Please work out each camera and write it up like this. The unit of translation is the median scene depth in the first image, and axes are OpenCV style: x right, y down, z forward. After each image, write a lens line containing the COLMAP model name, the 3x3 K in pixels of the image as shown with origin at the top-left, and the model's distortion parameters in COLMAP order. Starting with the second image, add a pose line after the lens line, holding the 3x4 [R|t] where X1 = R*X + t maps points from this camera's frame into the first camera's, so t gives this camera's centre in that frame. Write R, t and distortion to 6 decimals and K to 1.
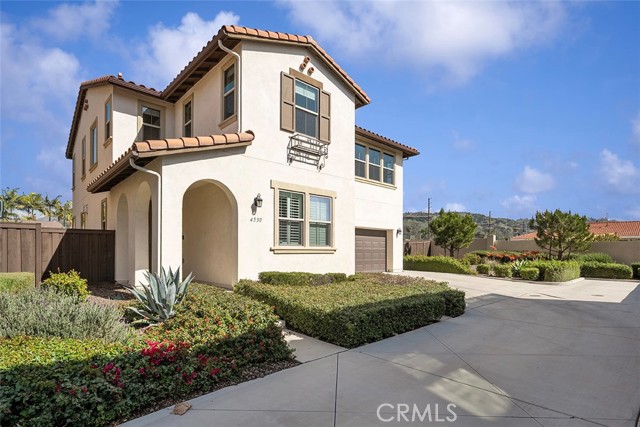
lens RADIAL K [[343.3, 0, 305.8], [0, 343.3, 253.2], [0, 0, 1]] dist [-0.001174, 0.000865]
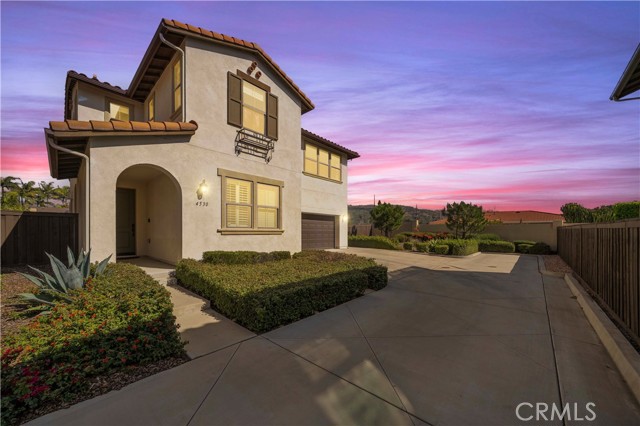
lens RADIAL K [[243.3, 0, 309.4], [0, 243.3, 235.4], [0, 0, 1]] dist [-0.003554, 0.000093]
pose [[0.997202, -0.001962, 0.074726, 0.125094], [0.001422, 0.999973, 0.007269, -0.001704], [-0.074738, -0.007142, 0.997178, 0.180434]]
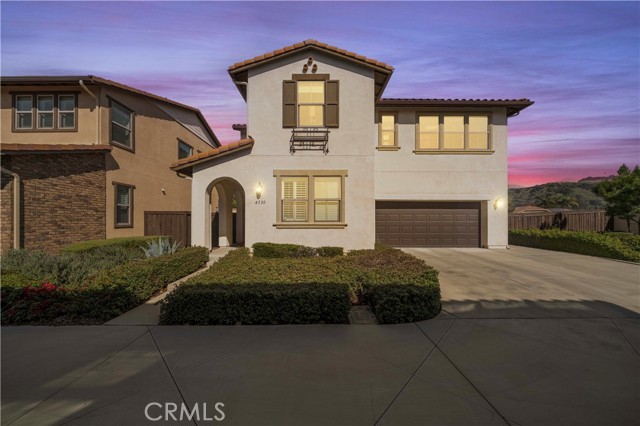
lens RADIAL K [[220.9, 0, 321.2], [0, 220.9, 223.8], [0, 0, 1]] dist [-0.004187, -0.000208]
pose [[0.730881, 0.002609, -0.682499, 0.544677], [-0.000033, 0.999993, 0.003787, -0.017078], [0.682504, -0.002746, 0.730876, 0.489973]]
